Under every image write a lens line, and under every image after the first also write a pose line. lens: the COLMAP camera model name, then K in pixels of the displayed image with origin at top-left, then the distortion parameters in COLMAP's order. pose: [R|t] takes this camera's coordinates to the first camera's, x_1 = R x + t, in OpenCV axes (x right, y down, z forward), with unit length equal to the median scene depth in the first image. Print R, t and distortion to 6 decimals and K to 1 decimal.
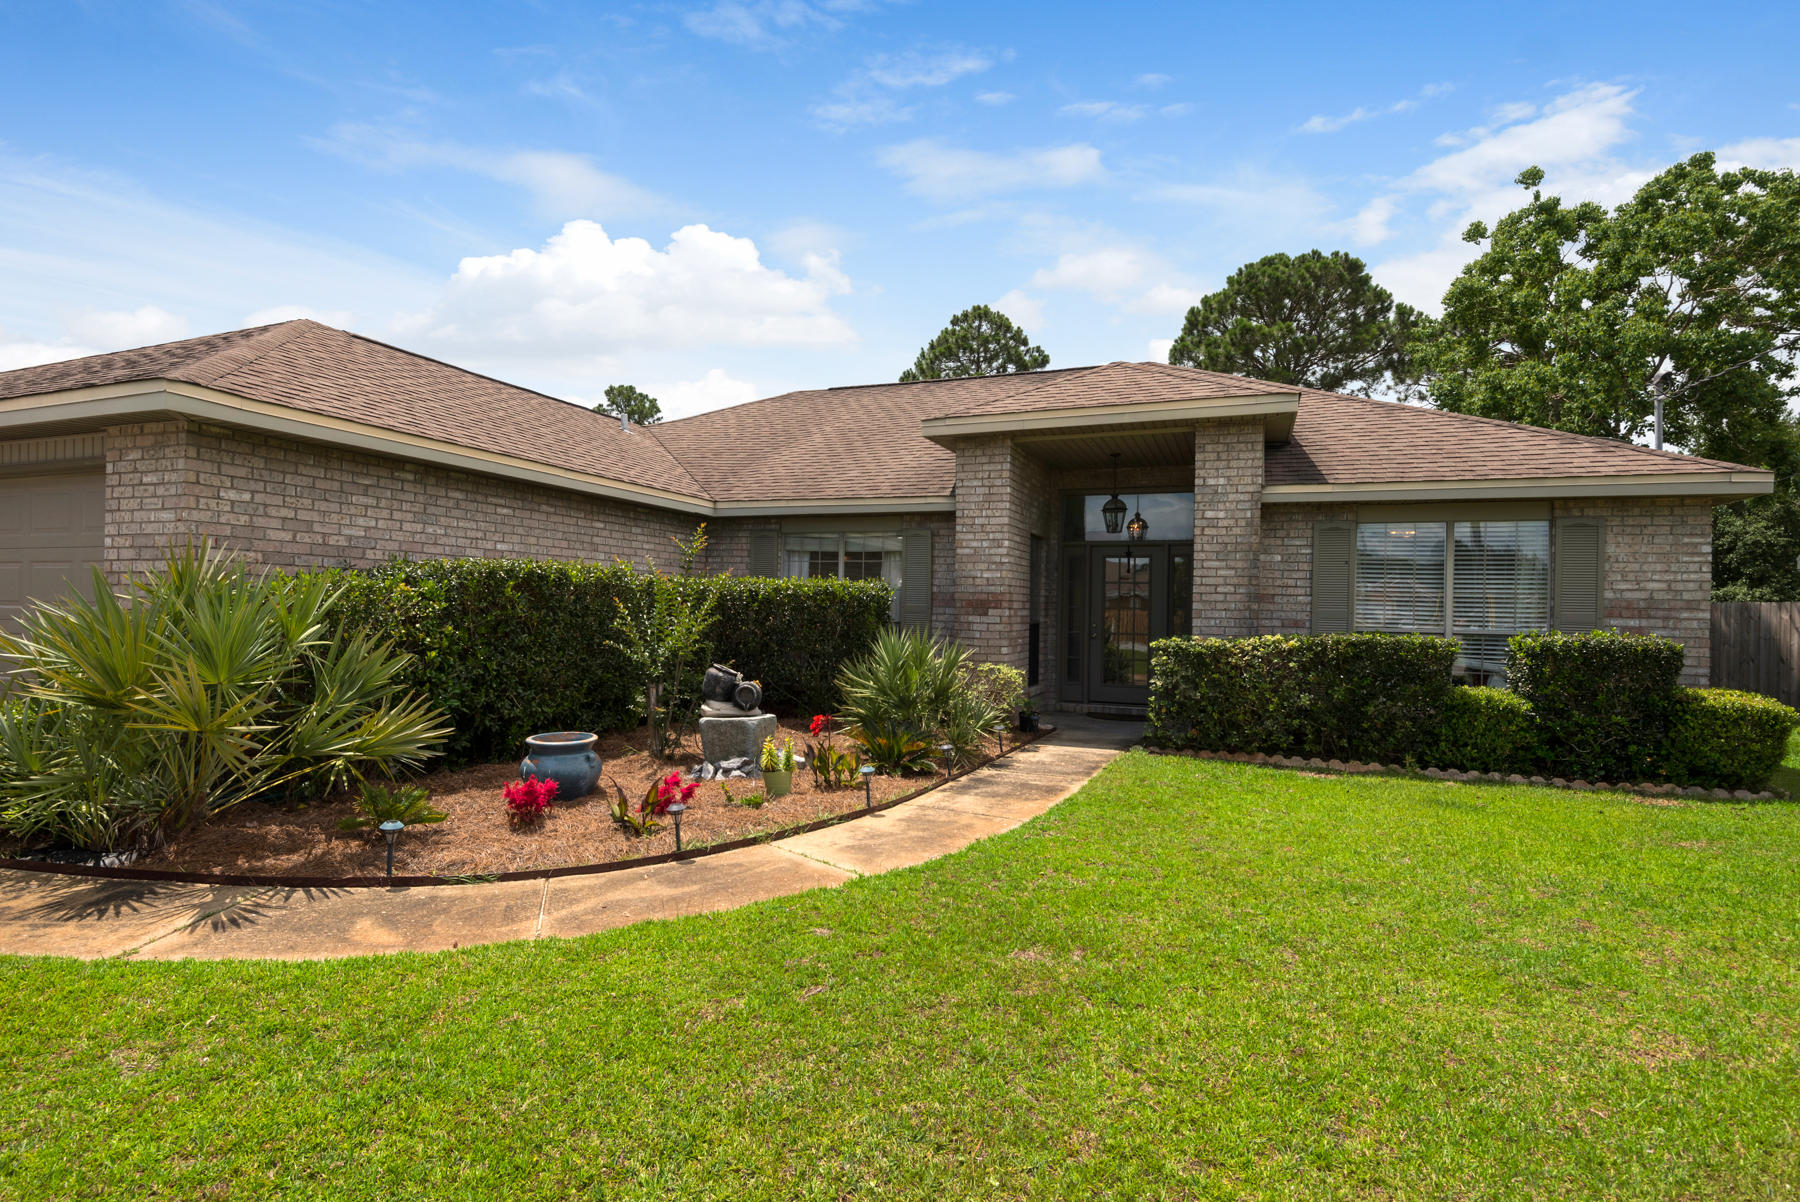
lens RADIAL K [[922.1, 0, 904.5], [0, 922.1, 602.2], [0, 0, 1]] dist [0.005760, -0.001422]
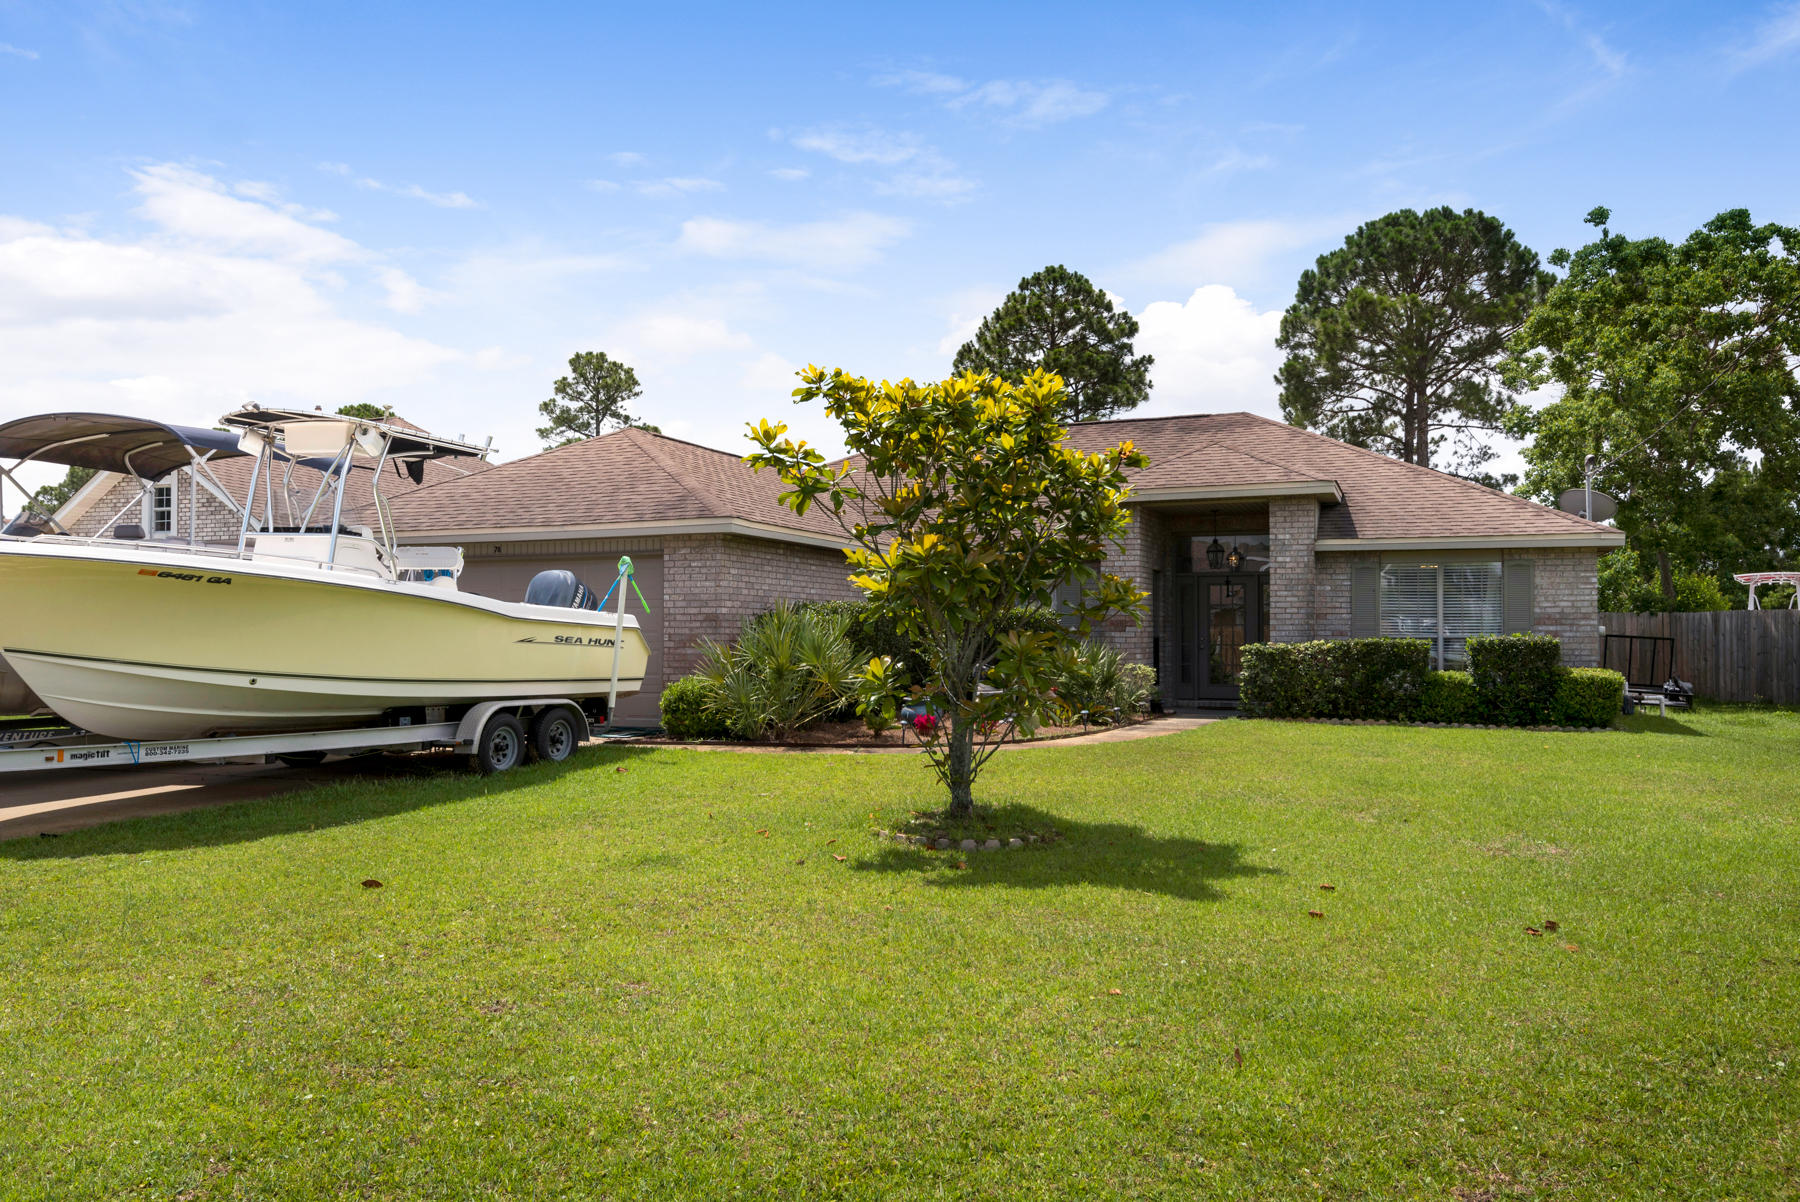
lens RADIAL K [[1438.9, 0, 896.7], [0, 1438.9, 598.6], [0, 0, 1]] dist [-0.001555, 0.001327]
pose [[0.999853, -0.017064, -0.001613, -0.212448], [0.017035, 0.999720, -0.016410, -0.004630], [0.001892, 0.016380, 0.999864, -0.993332]]
